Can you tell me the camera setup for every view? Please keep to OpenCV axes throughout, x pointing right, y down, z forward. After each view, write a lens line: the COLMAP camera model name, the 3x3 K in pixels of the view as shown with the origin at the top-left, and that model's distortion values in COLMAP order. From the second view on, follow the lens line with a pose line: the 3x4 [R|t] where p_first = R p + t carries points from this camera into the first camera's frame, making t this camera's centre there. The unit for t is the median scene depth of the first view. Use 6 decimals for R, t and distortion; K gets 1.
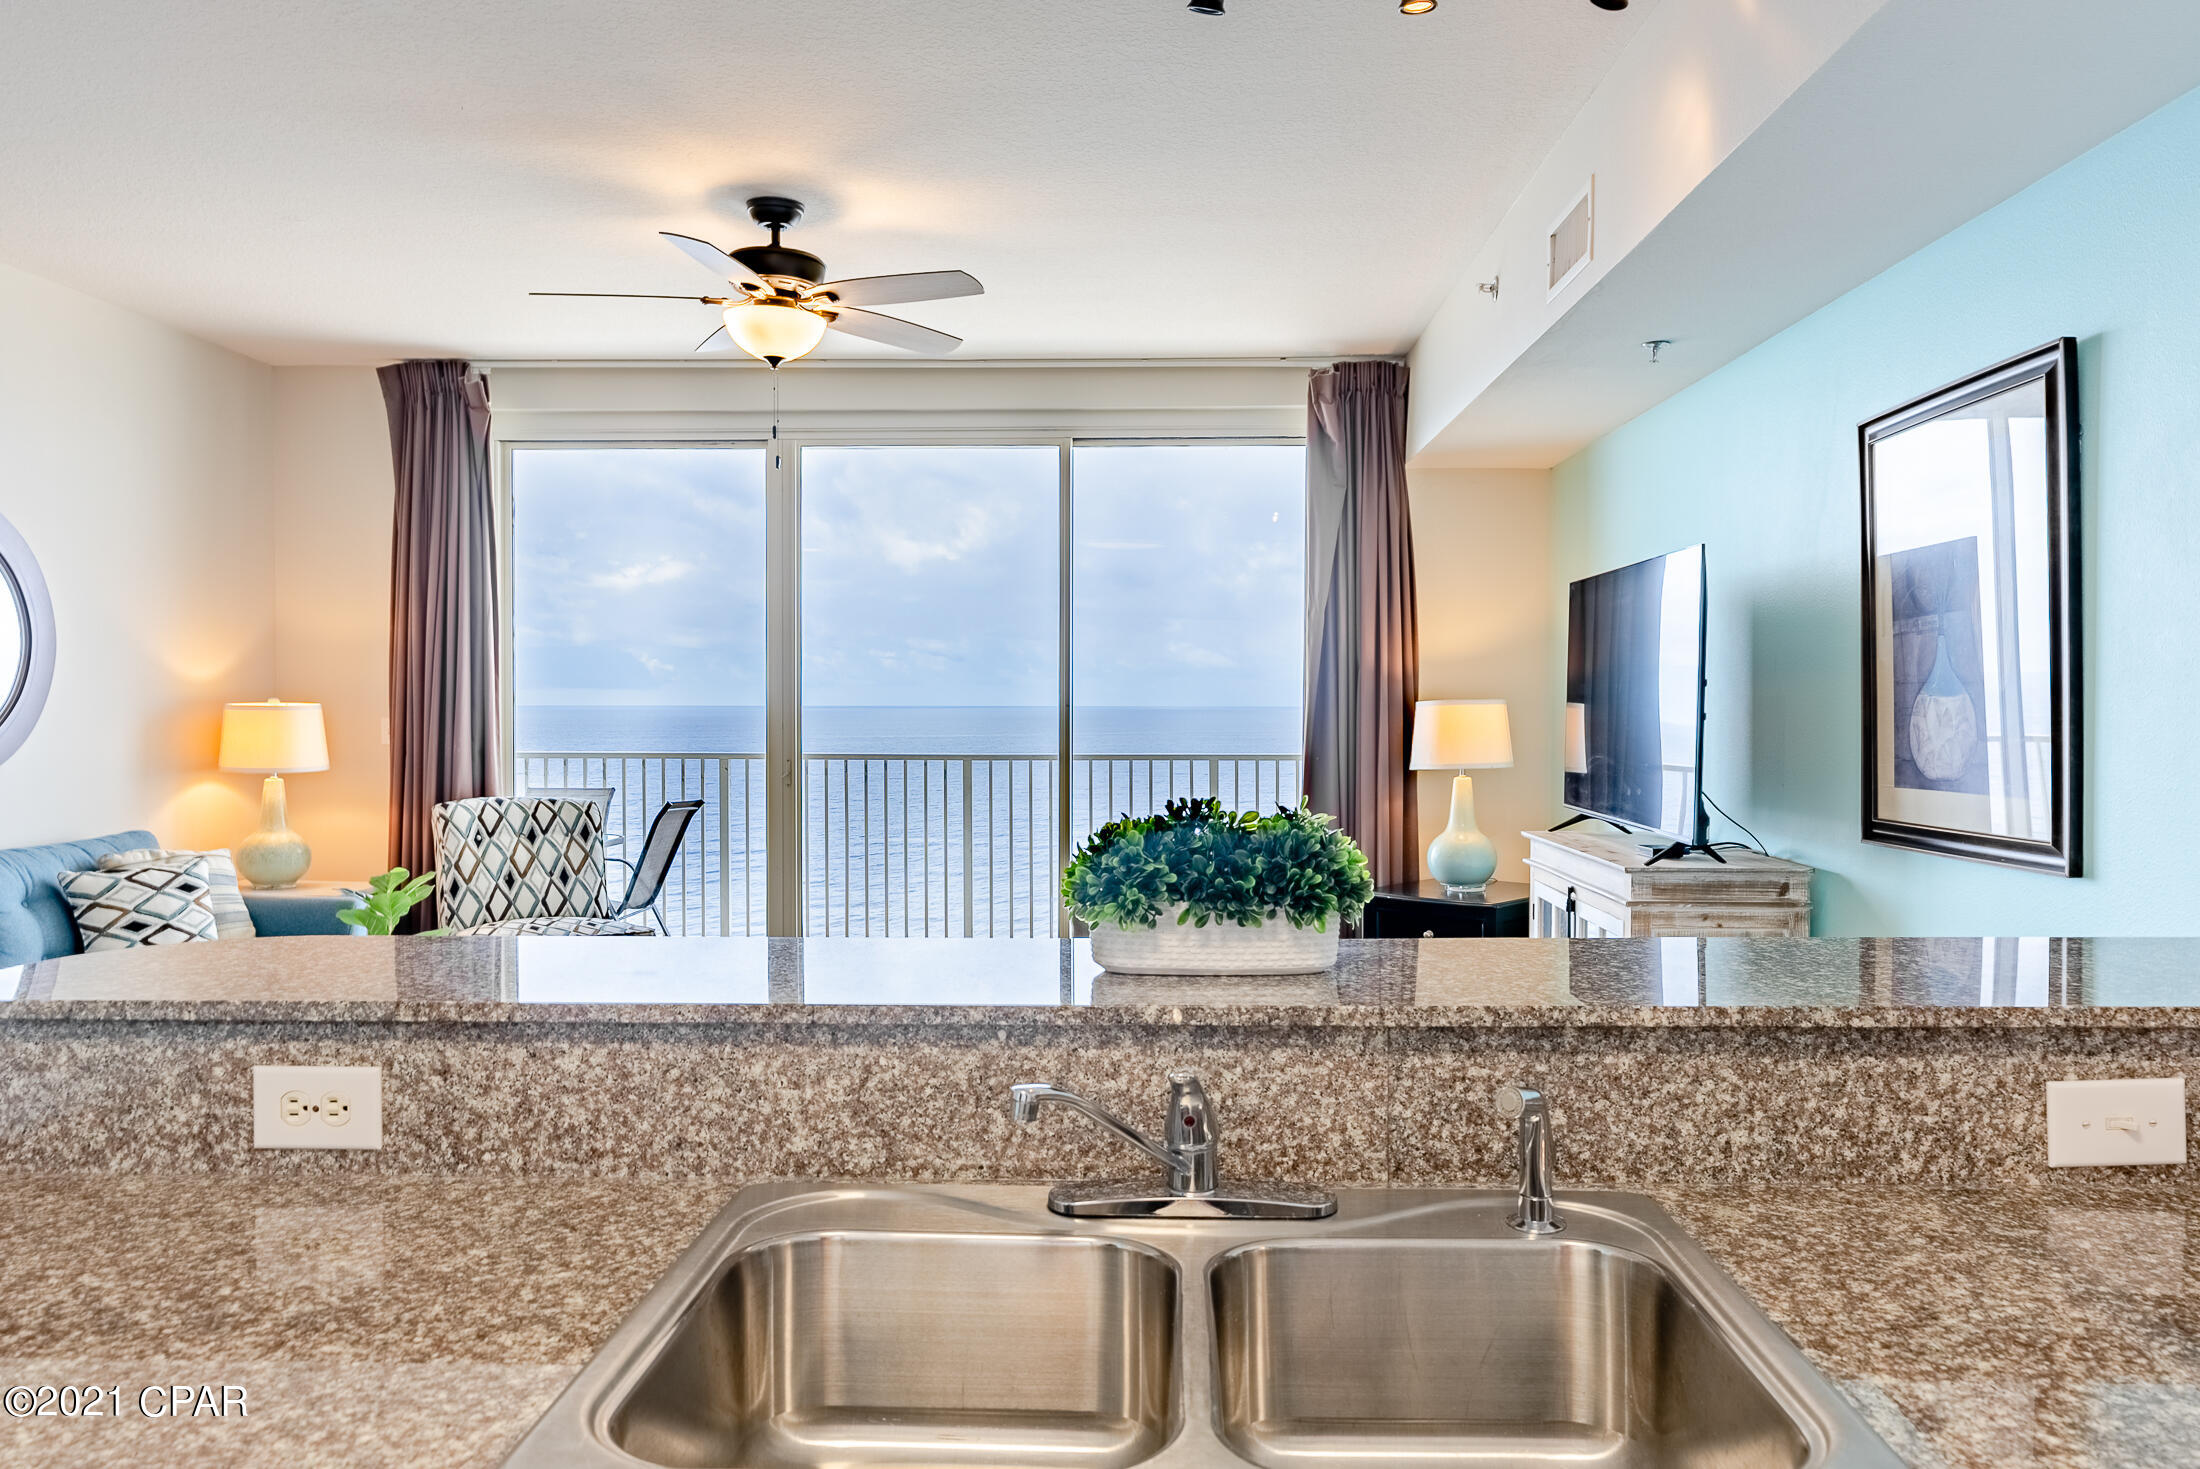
lens RADIAL K [[1541.2, 0, 1107.0], [0, 1541.2, 731.3], [0, 0, 1]] dist [0.003133, -0.001652]
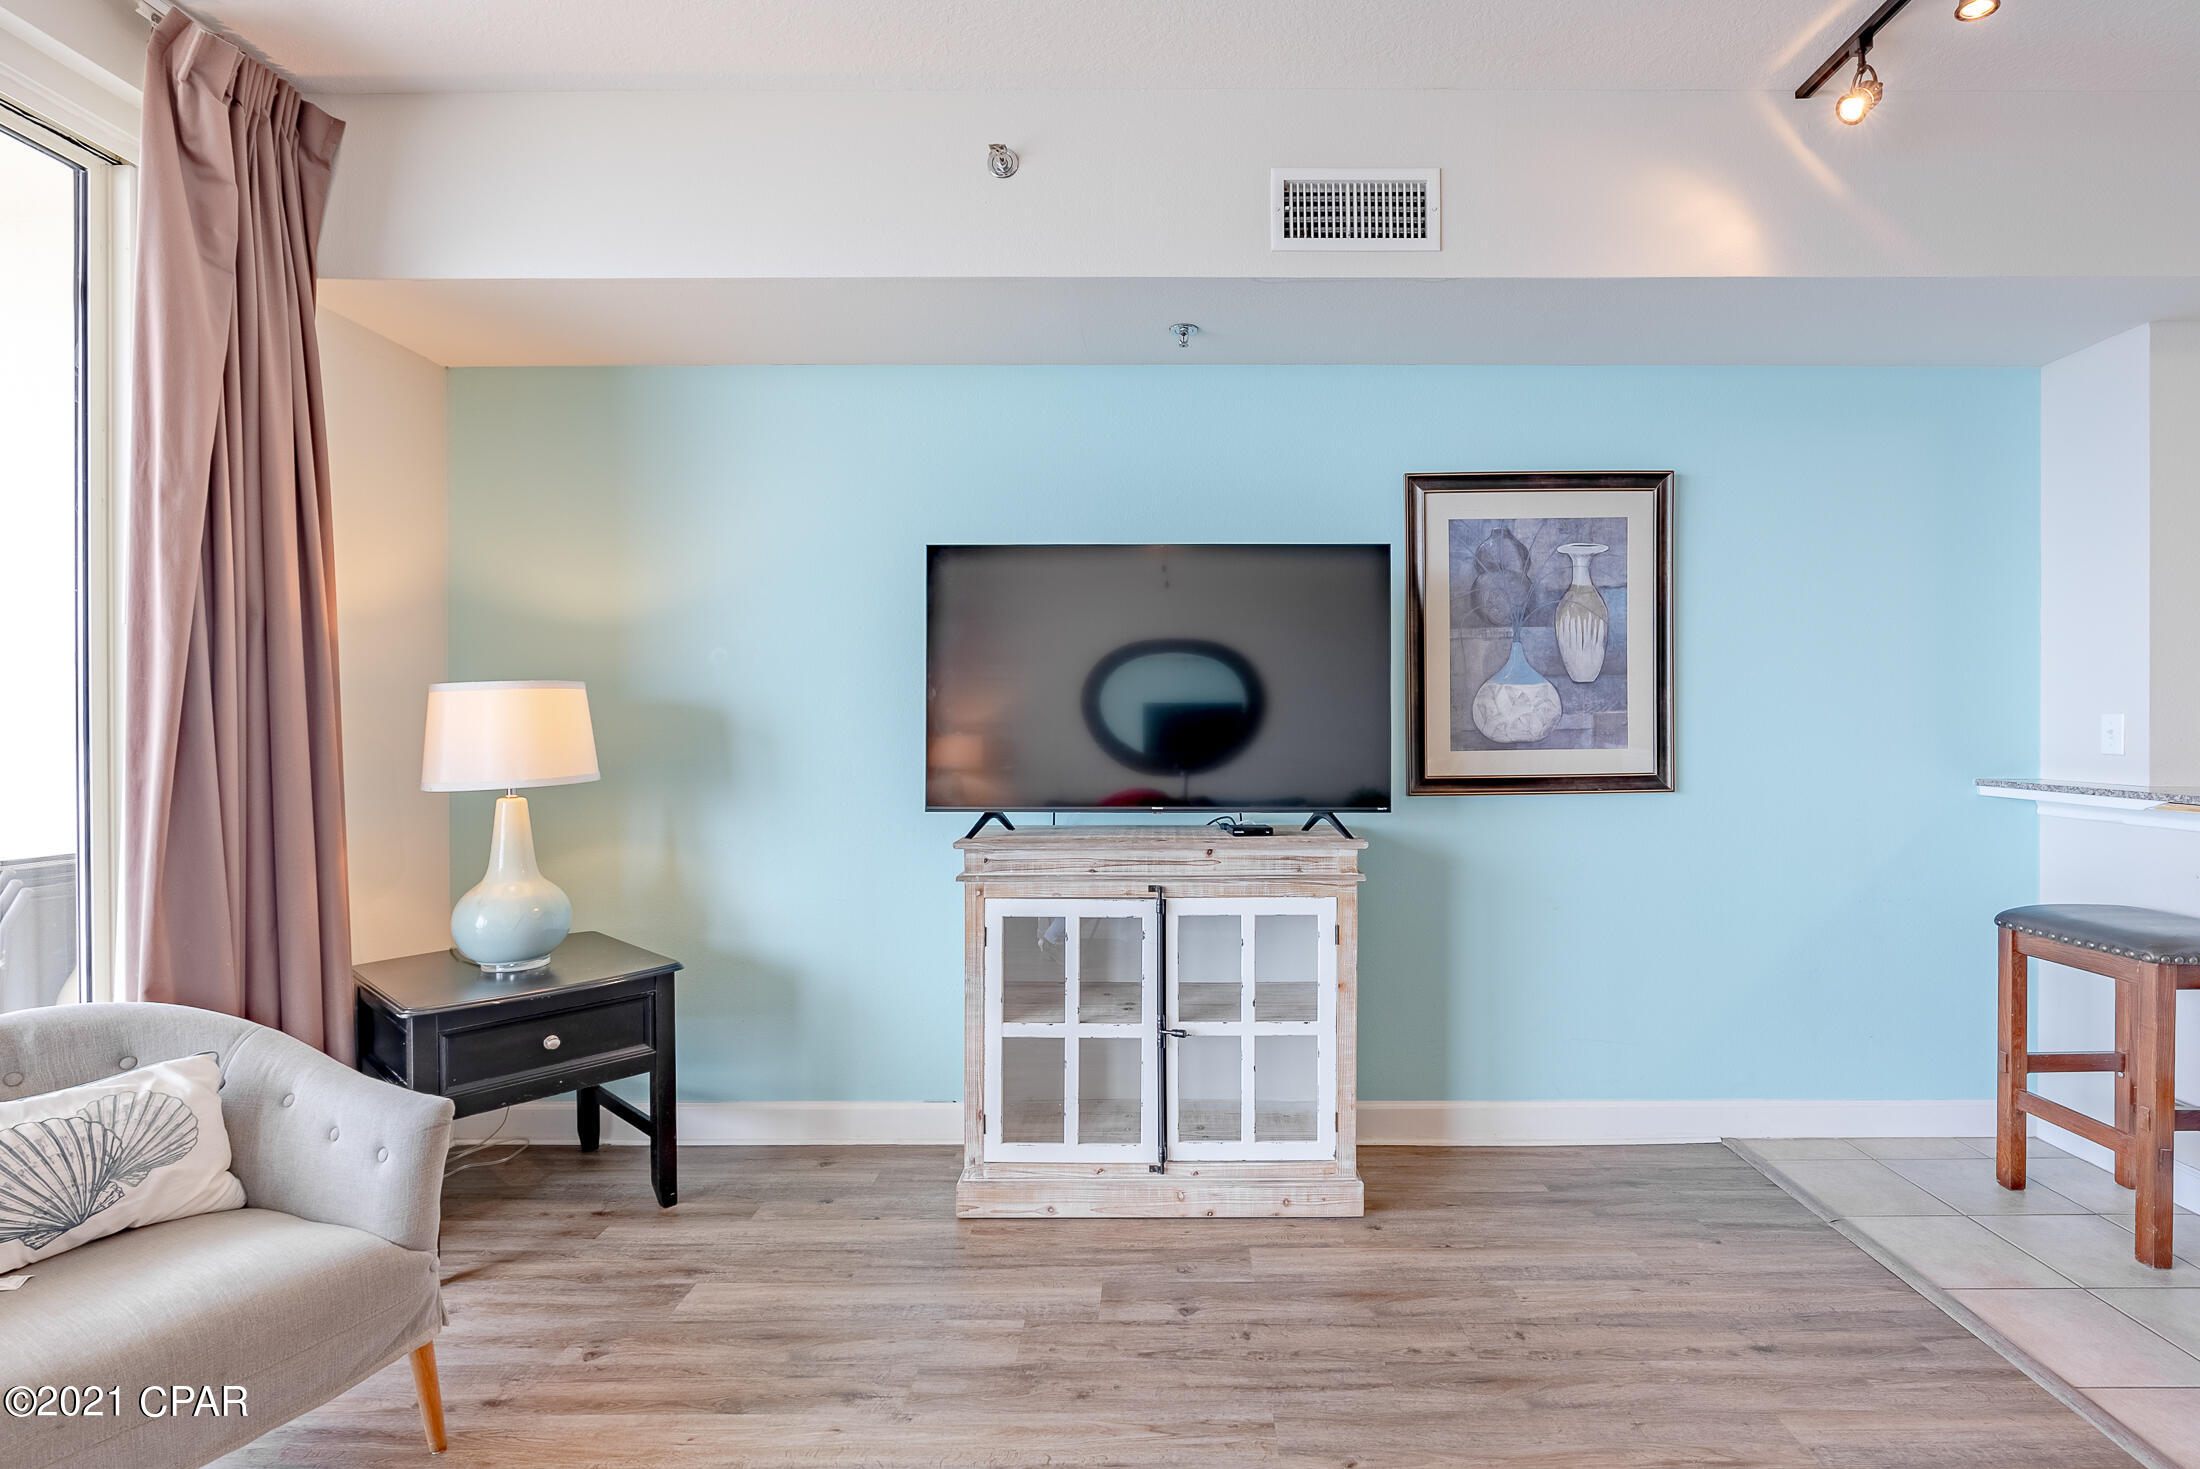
lens RADIAL K [[1037.9, 0, 1176.7], [0, 1037.9, 729.6], [0, 0, 1]] dist [-0.006756, 0.000841]
pose [[-0.033888, -0.009465, 0.999381, -0.355218], [0.020329, 0.999742, 0.010158, 0.002558], [-0.999219, 0.020660, -0.033687, 1.148128]]
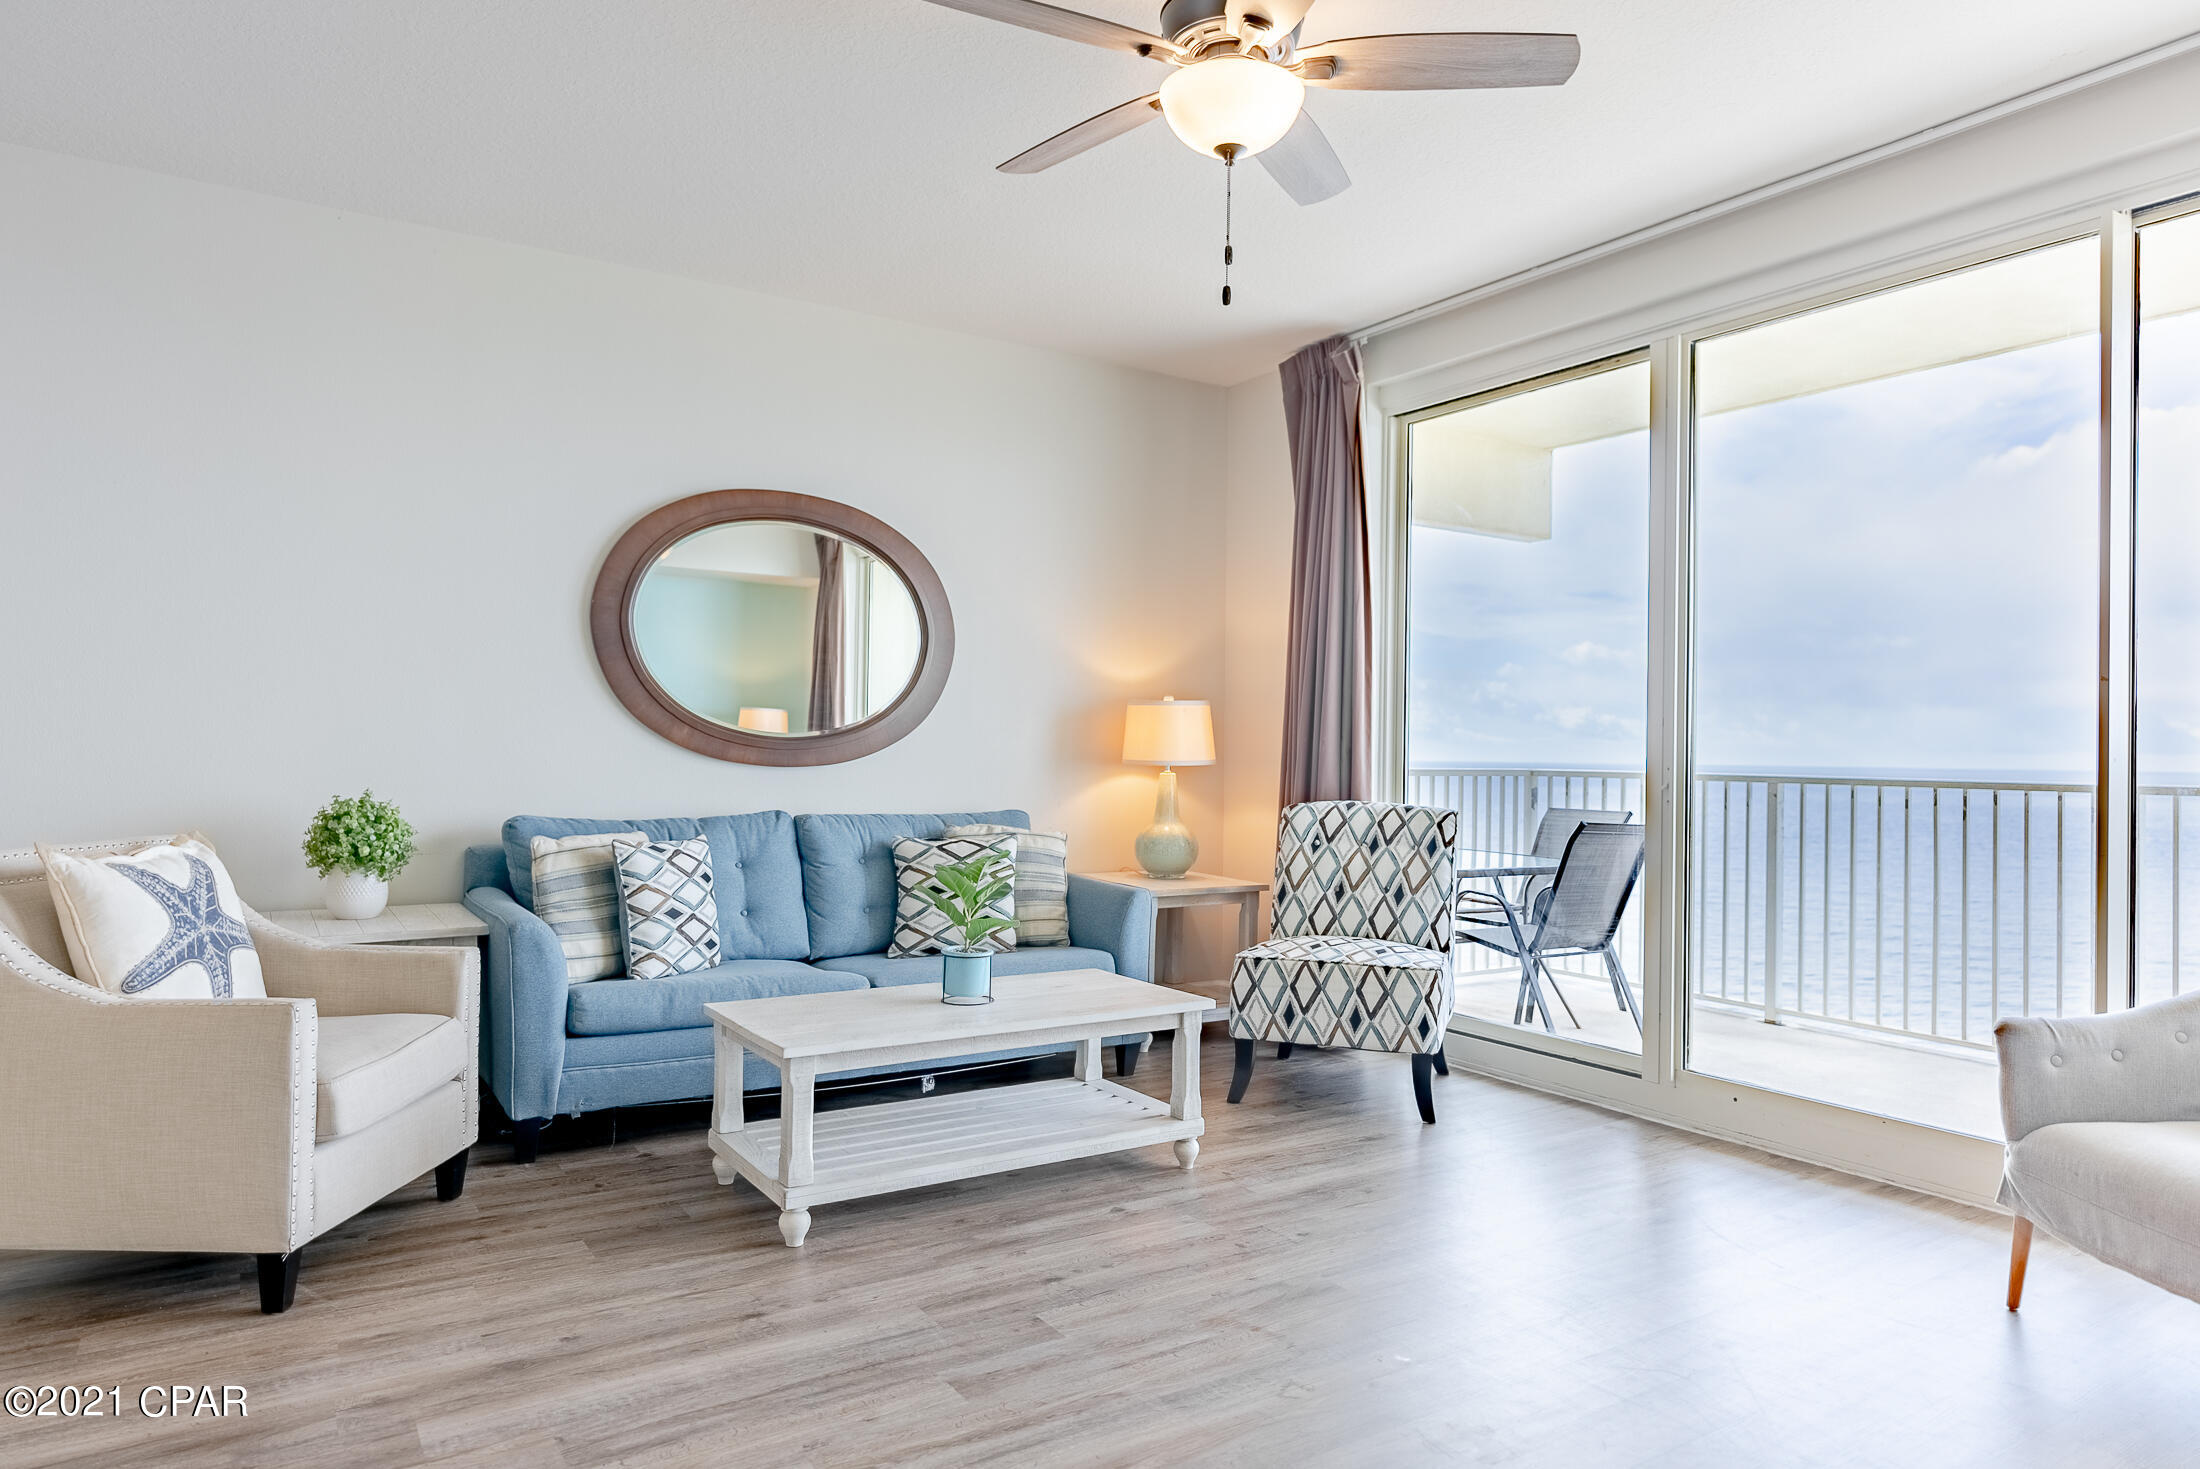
lens RADIAL K [[1347.7, 0, 1100.0], [0, 1347.7, 734.5], [0, 0, 1]] dist [-0.002416, -0.000484]
pose [[0.570149, -0.003350, -0.821535, 0.295235], [-0.029578, 0.999260, -0.024601, 0.046360], [0.821009, 0.038325, 0.569627, 0.712939]]
